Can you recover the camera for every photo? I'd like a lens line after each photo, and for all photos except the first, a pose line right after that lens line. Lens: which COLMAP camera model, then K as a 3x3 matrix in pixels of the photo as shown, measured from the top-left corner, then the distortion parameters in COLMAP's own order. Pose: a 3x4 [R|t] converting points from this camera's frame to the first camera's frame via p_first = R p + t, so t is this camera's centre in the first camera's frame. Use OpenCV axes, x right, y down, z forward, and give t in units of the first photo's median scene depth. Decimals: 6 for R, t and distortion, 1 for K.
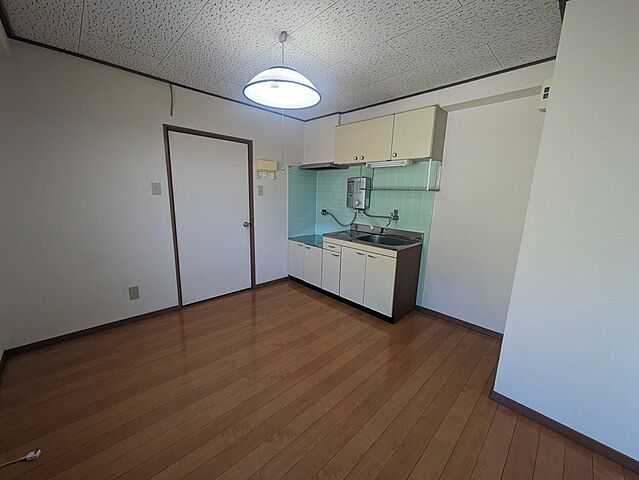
lens RADIAL K [[251.2, 0, 323.5], [0, 251.2, 242.2], [0, 0, 1]] dist [-0.035595, 0.000088]
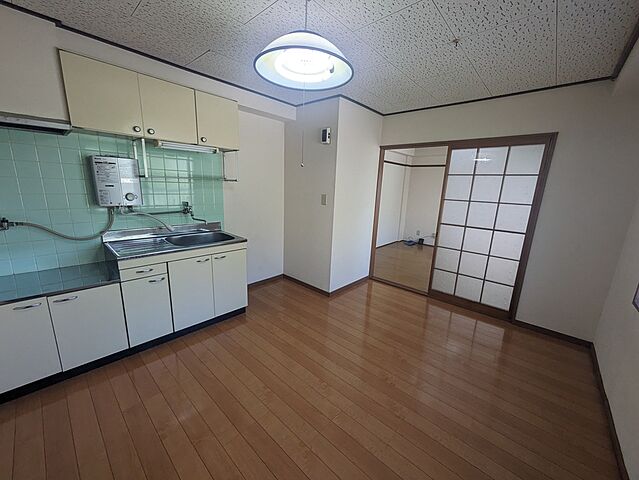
lens RADIAL K [[251.2, 0, 323.5], [0, 251.2, 242.2], [0, 0, 1]] dist [-0.035595, 0.000088]
pose [[-0.059754, -0.249941, 0.966415, -0.643959], [0.146498, 0.955467, 0.256168, -0.161180], [-0.987405, 0.156885, -0.020477, 0.635486]]
